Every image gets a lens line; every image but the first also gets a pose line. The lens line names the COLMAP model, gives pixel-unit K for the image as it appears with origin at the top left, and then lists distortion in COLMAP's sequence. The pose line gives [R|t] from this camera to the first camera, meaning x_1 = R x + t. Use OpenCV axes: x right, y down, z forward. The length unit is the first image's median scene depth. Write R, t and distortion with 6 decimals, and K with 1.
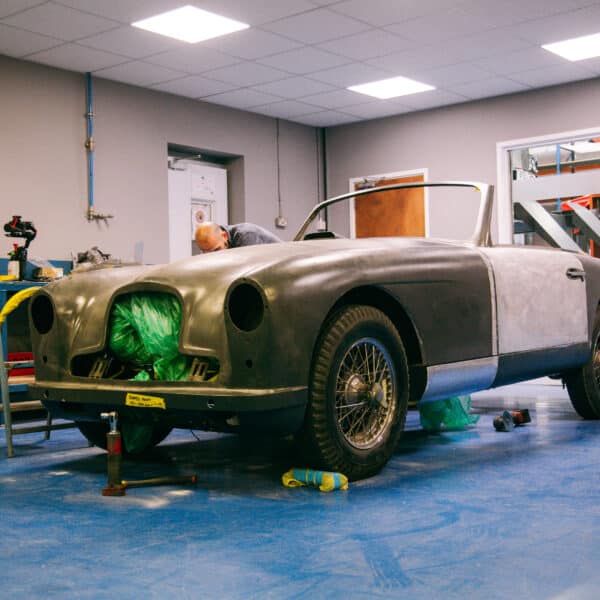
lens RADIAL K [[928.3, 0, 299.5], [0, 928.3, 297.2], [0, 0, 1]] dist [0.062239, 0.000000]
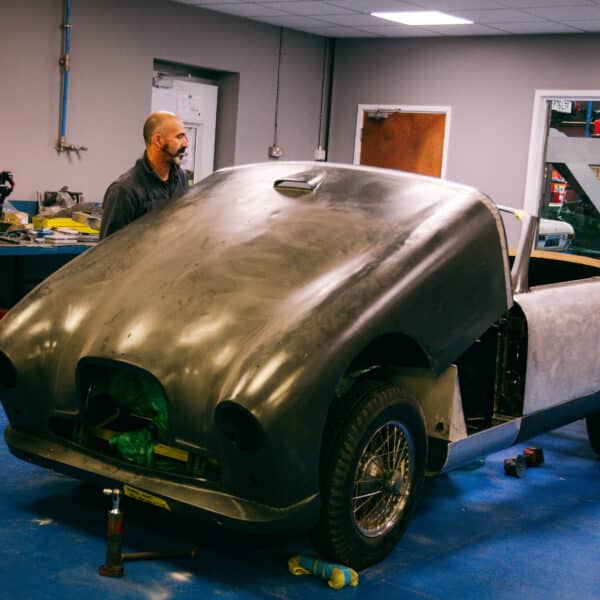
lens RADIAL K [[1095.8, 0, 299.9], [0, 1095.8, 305.1], [0, 0, 1]] dist [0.135963, 0.000000]
pose [[0.995382, 0.086058, 0.042539, -0.060239], [-0.091082, 0.986608, 0.135312, -0.170780], [-0.030325, -0.138561, 0.989889, -0.059198]]
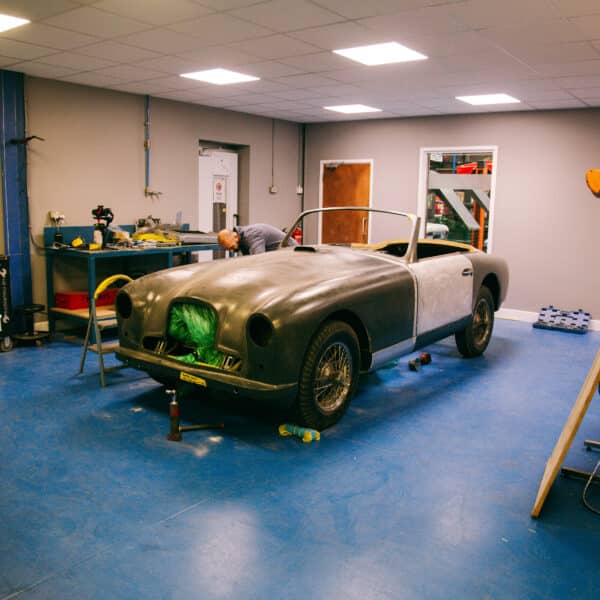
lens RADIAL K [[619.1, 0, 298.8], [0, 619.1, 298.8], [0, 0, 1]] dist [-0.075205, 0.000000]
pose [[0.998444, 0.037174, 0.041565, -0.028672], [-0.043599, 0.985118, 0.166258, -0.159219], [-0.034766, -0.167811, 0.985206, -0.005242]]
